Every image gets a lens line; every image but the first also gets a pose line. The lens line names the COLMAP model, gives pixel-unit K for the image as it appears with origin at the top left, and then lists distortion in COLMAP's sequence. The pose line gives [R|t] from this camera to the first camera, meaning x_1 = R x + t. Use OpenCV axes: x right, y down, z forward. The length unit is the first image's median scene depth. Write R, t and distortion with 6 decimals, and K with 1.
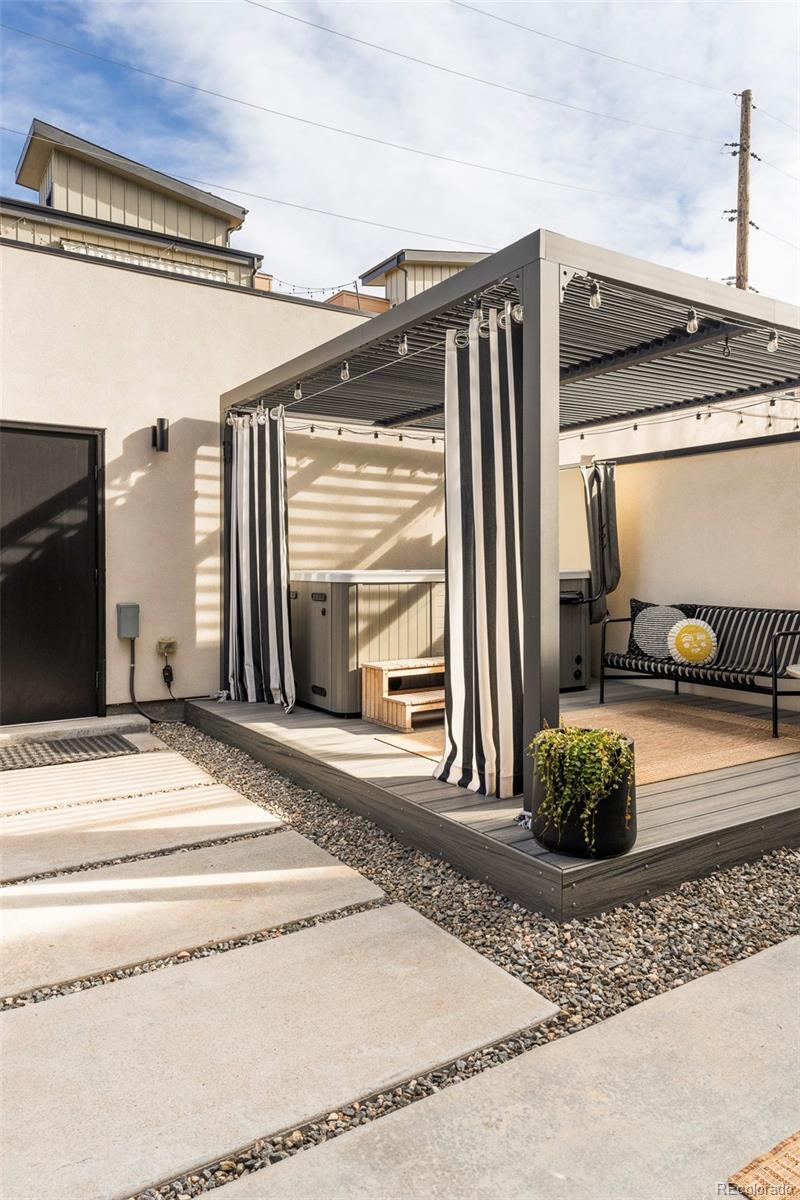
lens RADIAL K [[807.8, 0, 399.6], [0, 807.8, 574.7], [0, 0, 1]] dist [-0.001527, -0.003039]
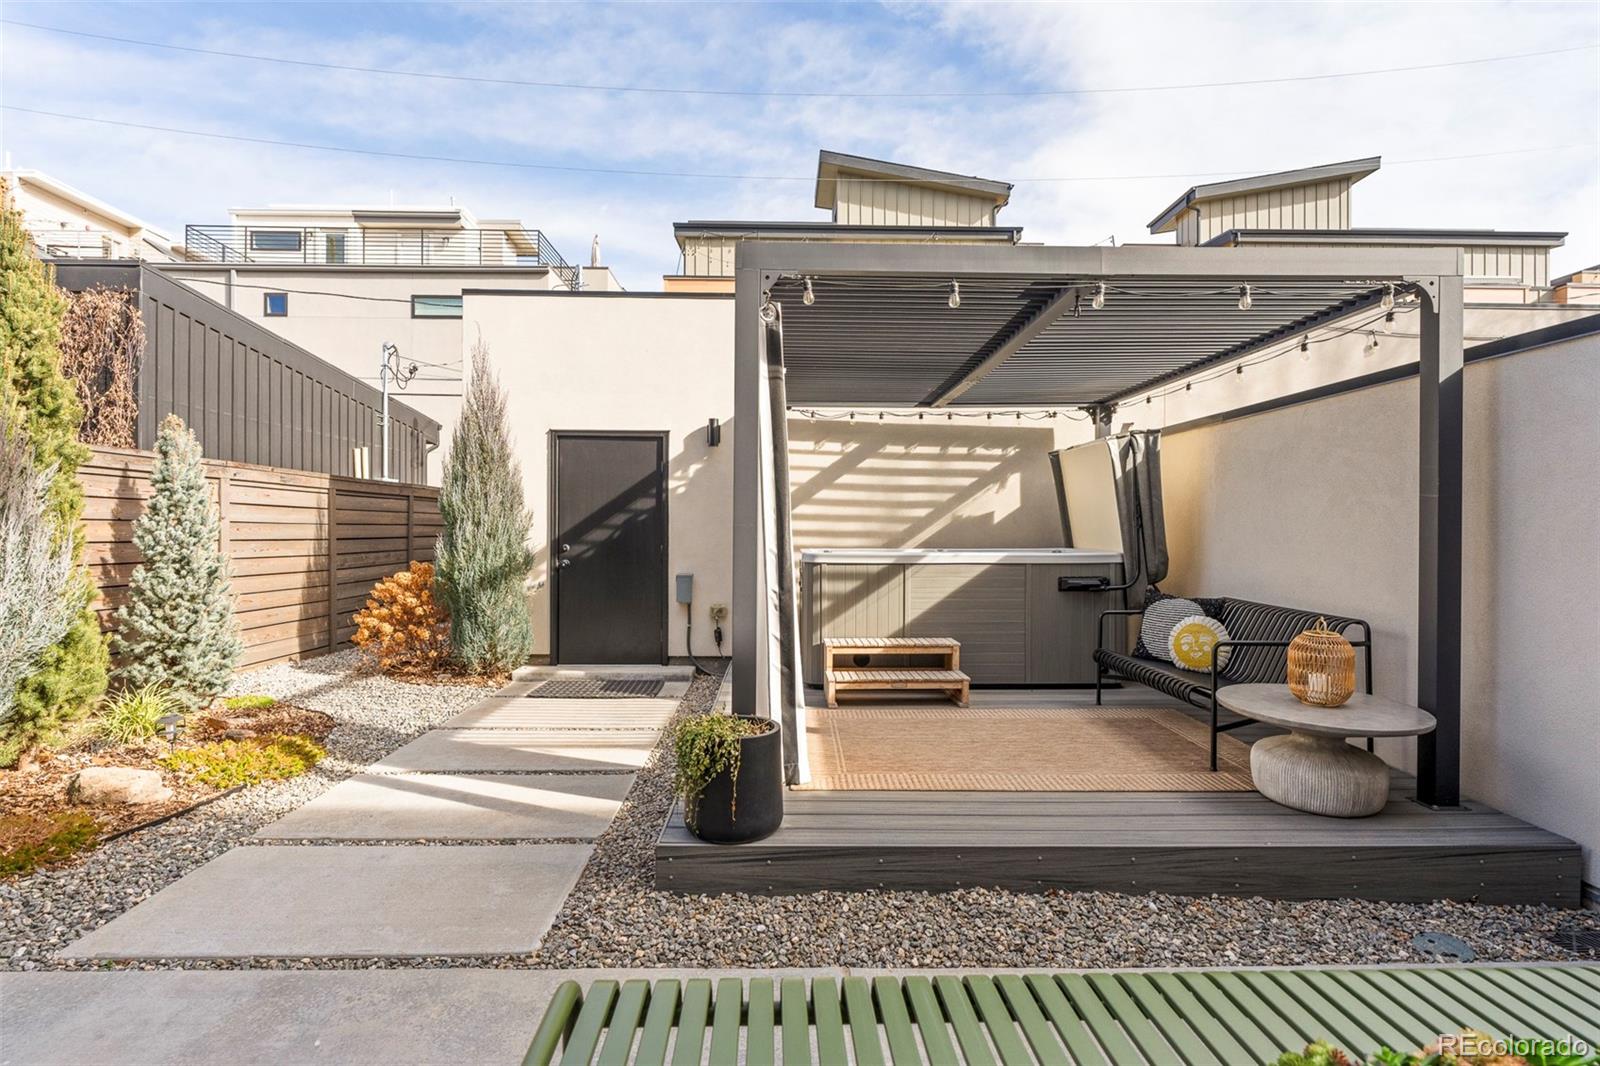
lens RADIAL K [[784.3, 0, 800.0], [0, 784.3, 533.0], [0, 0, 1]] dist [-0.003742, 0.000594]
pose [[0.847354, 0.007661, -0.530974, 0.447326], [-0.011312, 0.999929, -0.003624, -0.024141], [0.530909, 0.009078, 0.847381, 0.098500]]
